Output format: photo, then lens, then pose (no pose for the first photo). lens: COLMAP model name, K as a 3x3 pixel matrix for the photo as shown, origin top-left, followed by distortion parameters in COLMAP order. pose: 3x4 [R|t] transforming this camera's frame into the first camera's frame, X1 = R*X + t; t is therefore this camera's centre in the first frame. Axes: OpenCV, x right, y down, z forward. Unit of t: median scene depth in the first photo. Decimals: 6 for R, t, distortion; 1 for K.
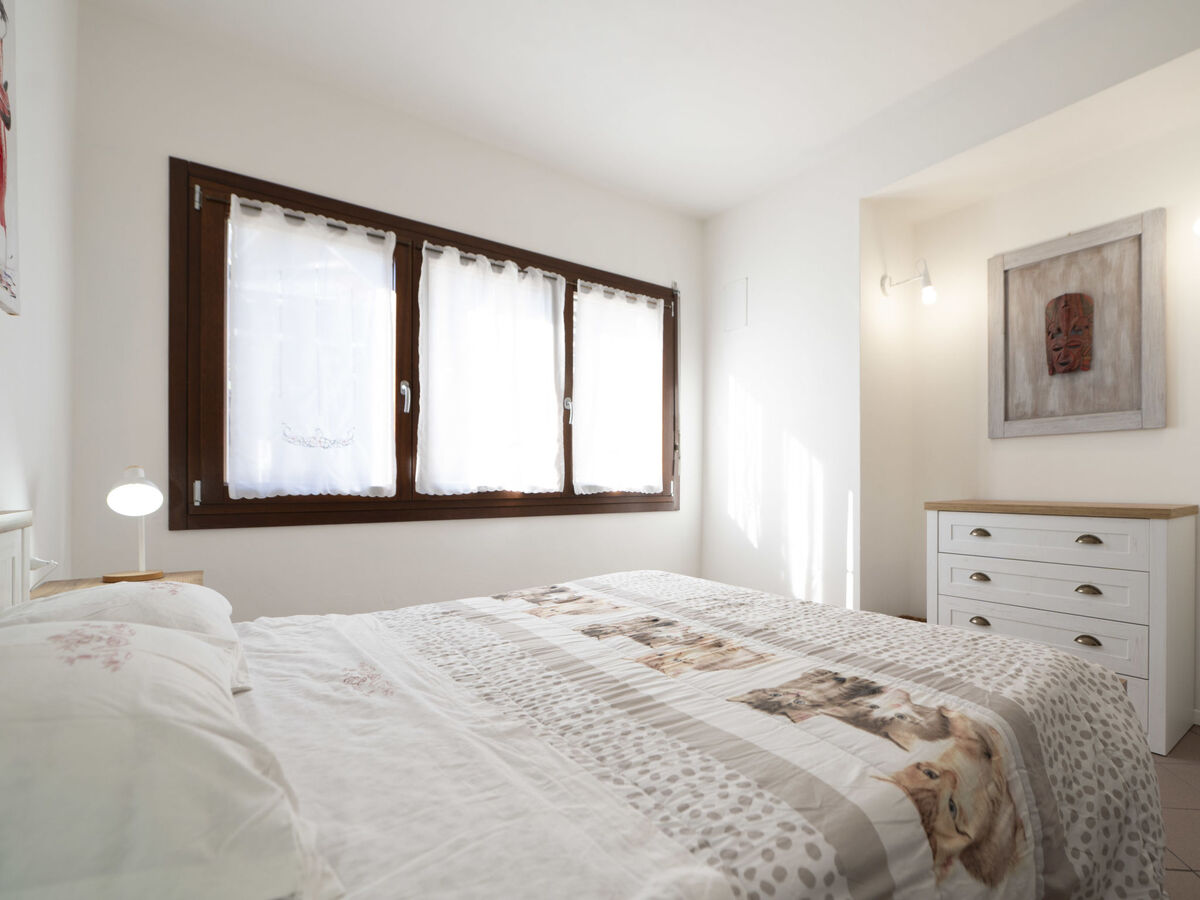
lens RADIAL K [[561.9, 0, 672.2], [0, 561.9, 482.7], [0, 0, 1]] dist [-0.011507, -0.000427]
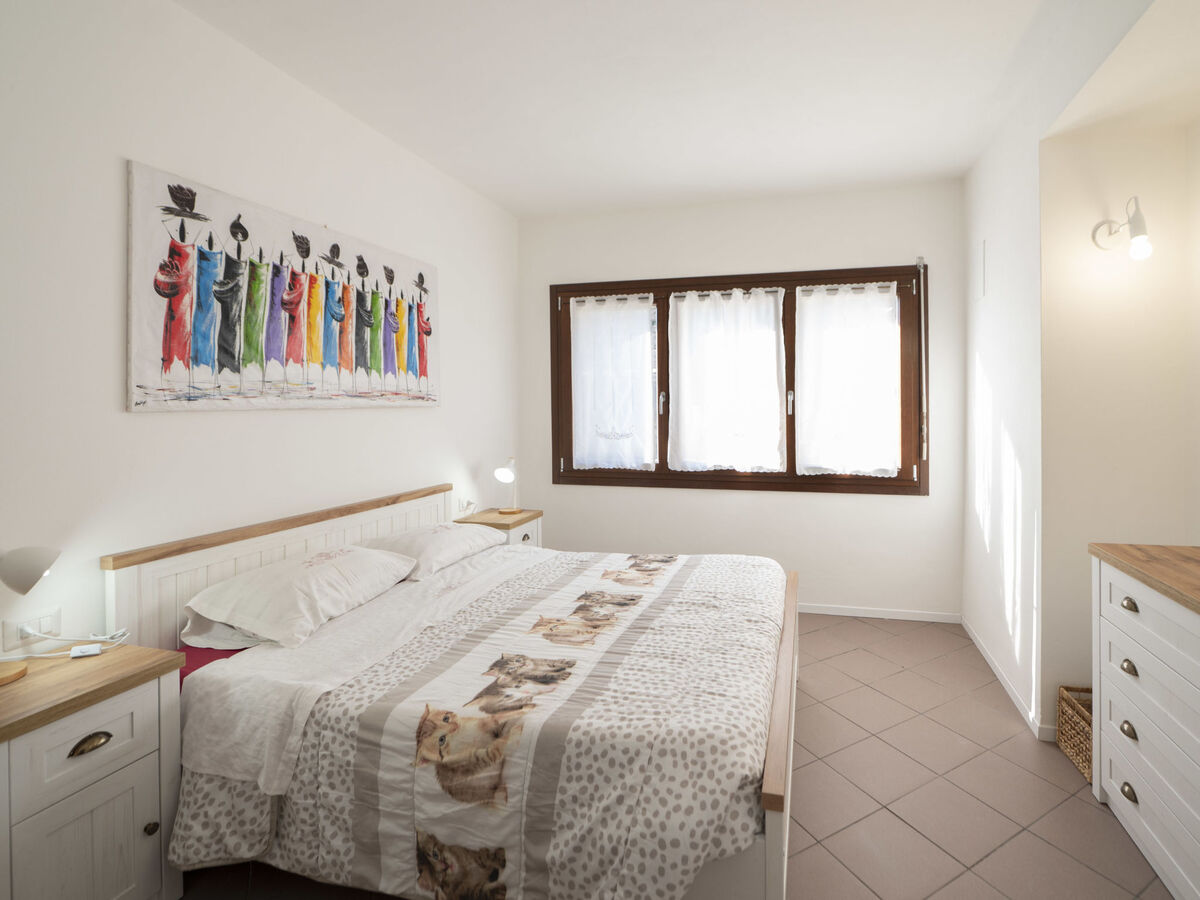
lens RADIAL K [[544.2, 0, 678.1], [0, 544.2, 420.3], [0, 0, 1]] dist [-0.008527, -0.000382]
pose [[0.637016, 0.017008, -0.770663, 0.799221], [-0.000938, 0.999773, 0.021289, -0.173080], [0.770850, -0.012838, 0.636887, 0.161327]]
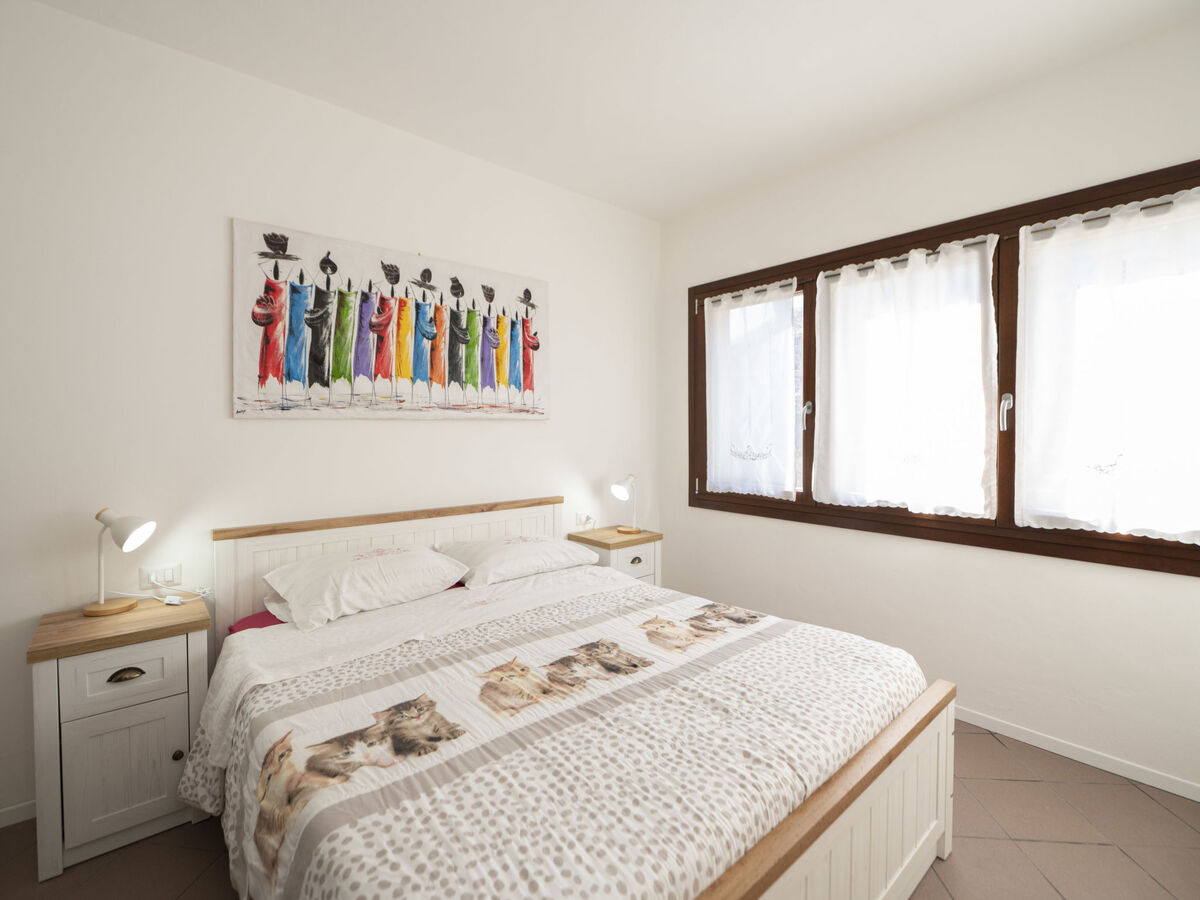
lens RADIAL K [[519.0, 0, 600.0], [0, 519.0, 450.0], [0, 0, 1]] dist [-0.011215, -0.000099]
pose [[0.065827, 0.038037, -0.997106, 0.689669], [-0.006343, 0.999269, 0.037701, -0.150942], [0.997811, 0.003843, 0.066020, 0.632727]]
